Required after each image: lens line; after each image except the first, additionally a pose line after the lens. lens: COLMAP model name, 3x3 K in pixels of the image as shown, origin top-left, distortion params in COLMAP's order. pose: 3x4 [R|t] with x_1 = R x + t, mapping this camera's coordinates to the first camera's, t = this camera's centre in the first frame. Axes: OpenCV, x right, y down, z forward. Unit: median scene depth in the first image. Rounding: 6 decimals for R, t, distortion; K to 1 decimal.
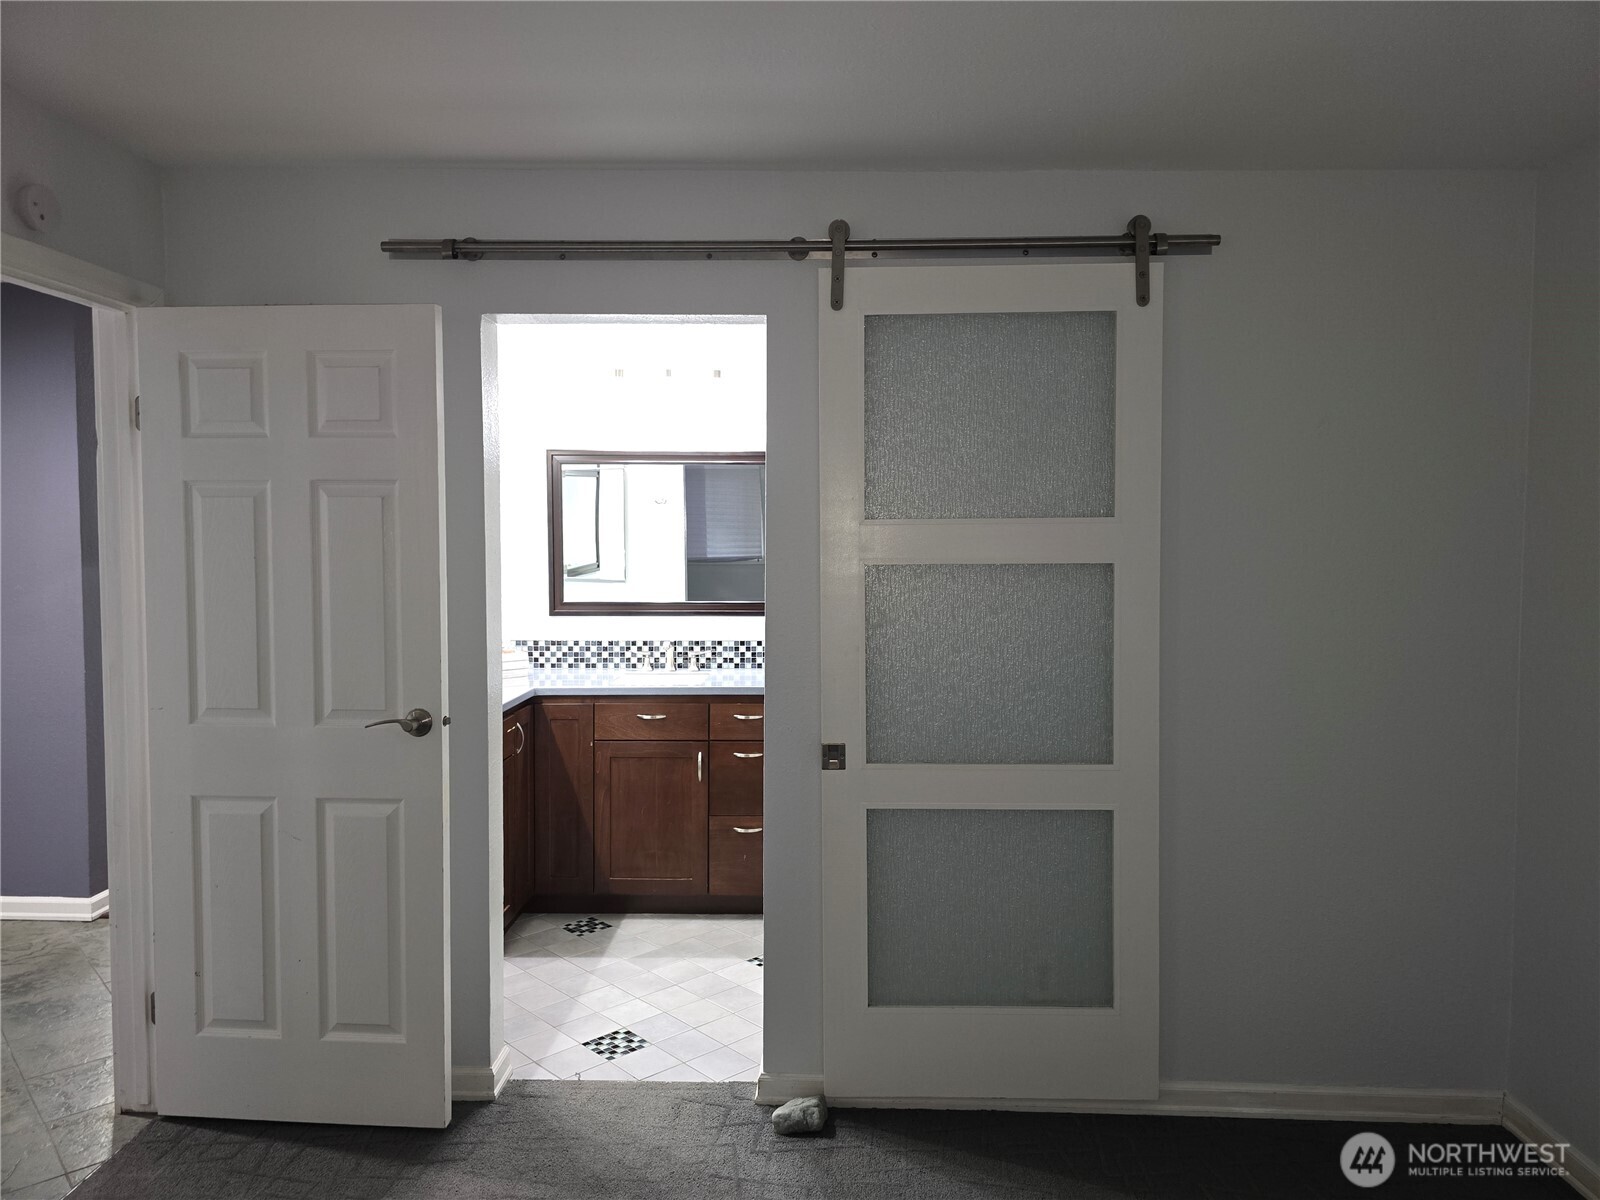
lens RADIAL K [[1072.0, 0, 803.1], [0, 1072.0, 587.9], [0, 0, 1]] dist [0.085079, -0.017862]
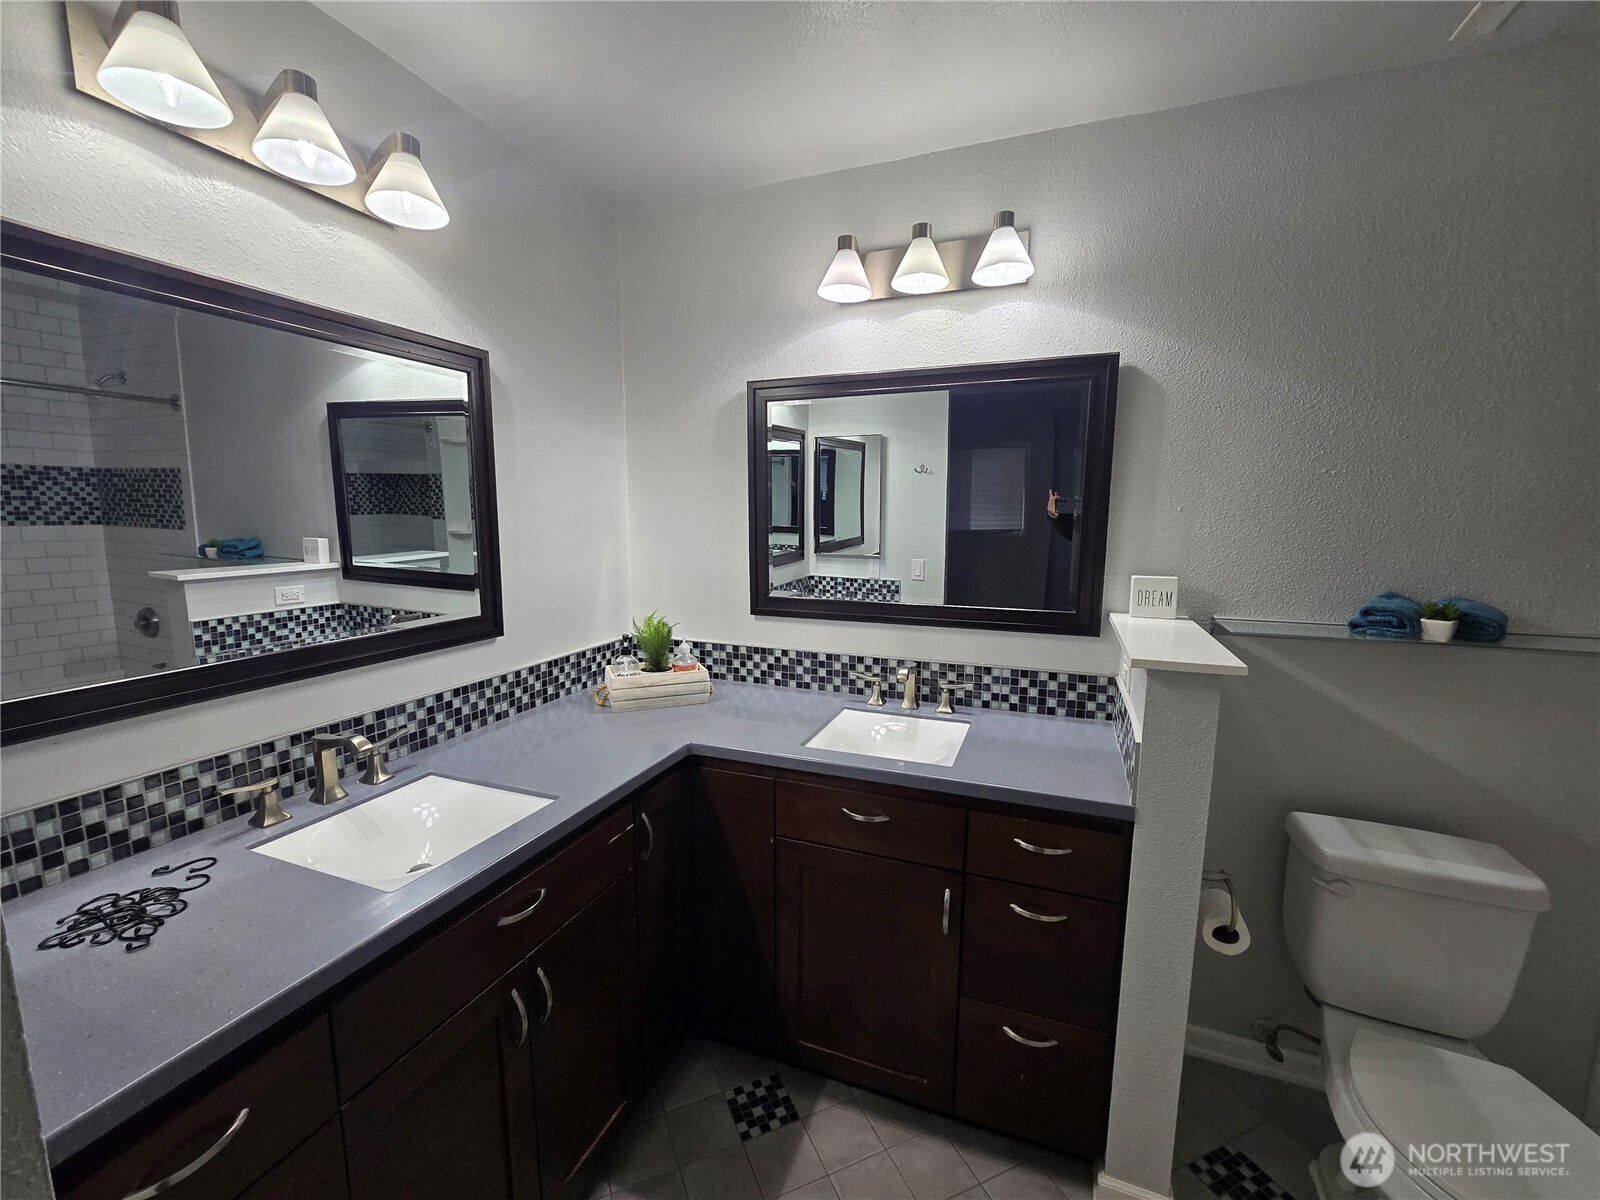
lens RADIAL K [[656.7, 0, 796.9], [0, 656.7, 605.9], [0, 0, 1]] dist [-0.008604, 0.002688]
pose [[0.941721, 0.047554, -0.333016, -0.055675], [-0.016810, 0.995373, 0.094602, -0.023355], [0.335974, -0.083491, 0.938164, 0.587491]]
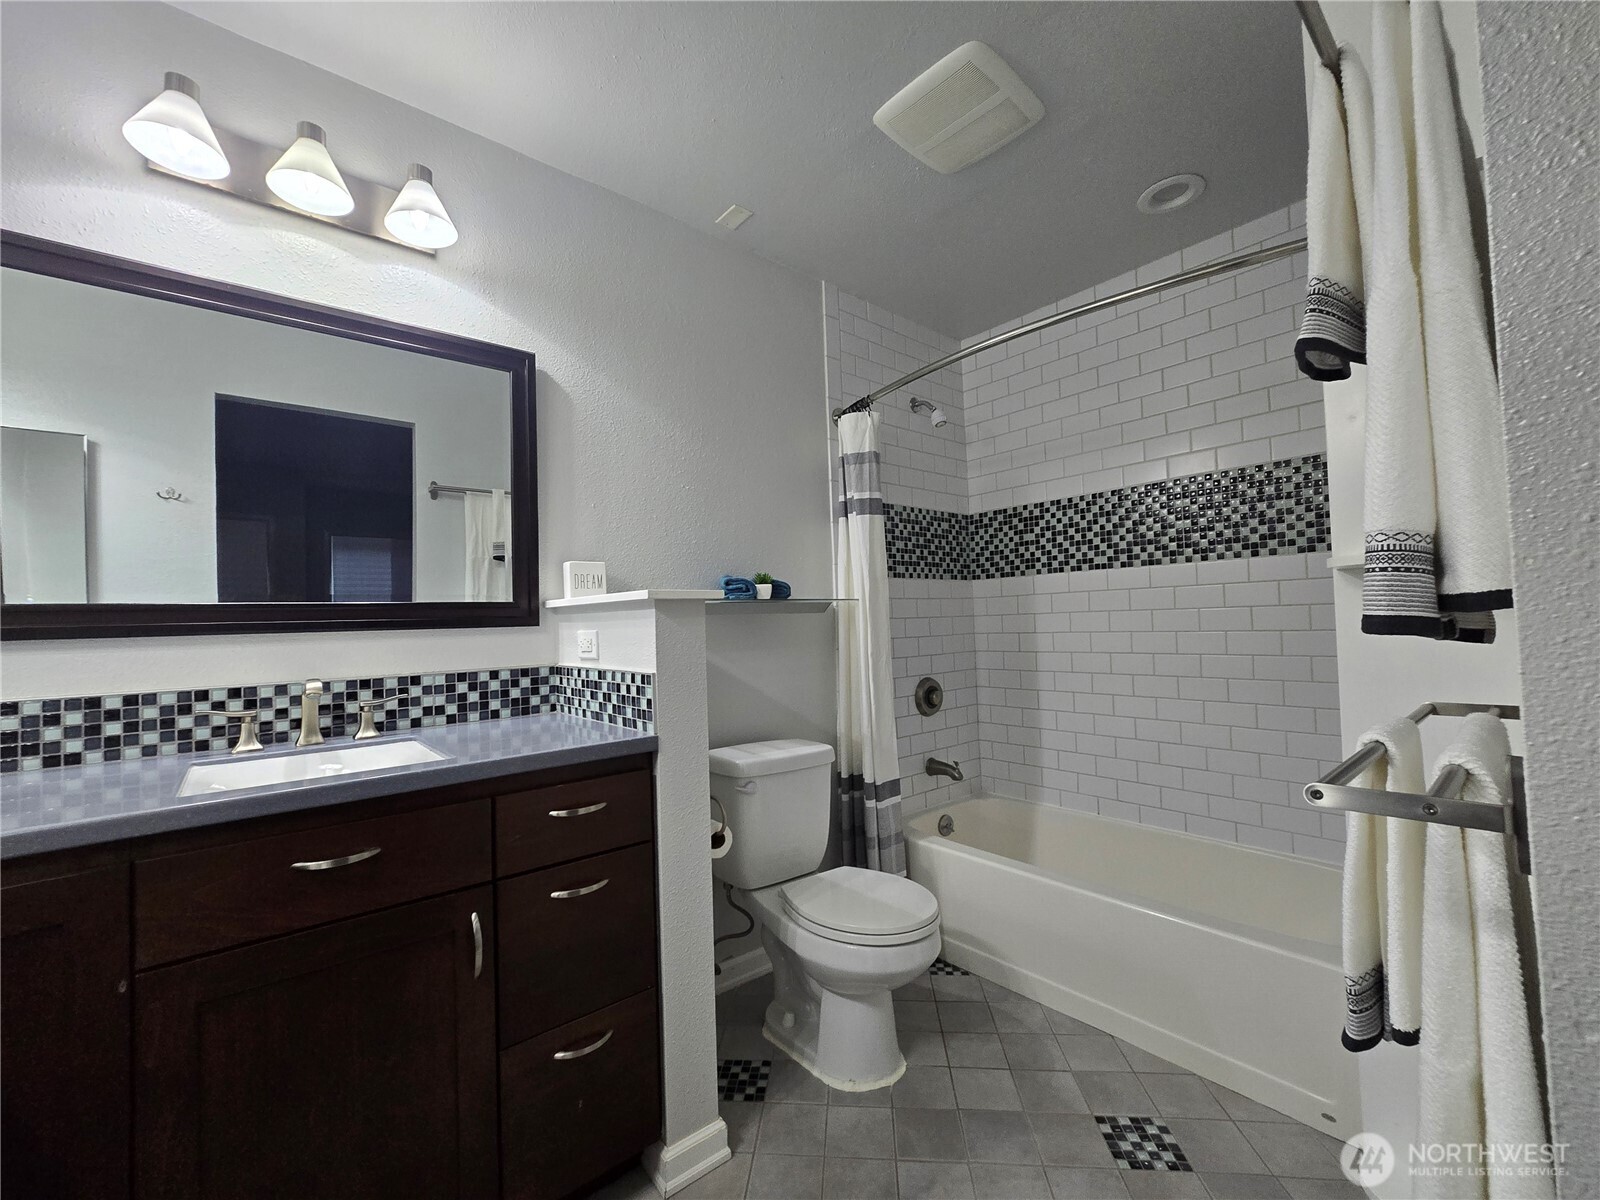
lens RADIAL K [[656.7, 0, 786.5], [0, 656.7, 611.1], [0, 0, 1]] dist [-0.008604, 0.002688]
pose [[0.742763, -0.006328, 0.669524, -0.158664], [0.065124, 0.995897, -0.062835, 0.049367], [-0.666379, 0.090273, 0.740128, 0.626598]]
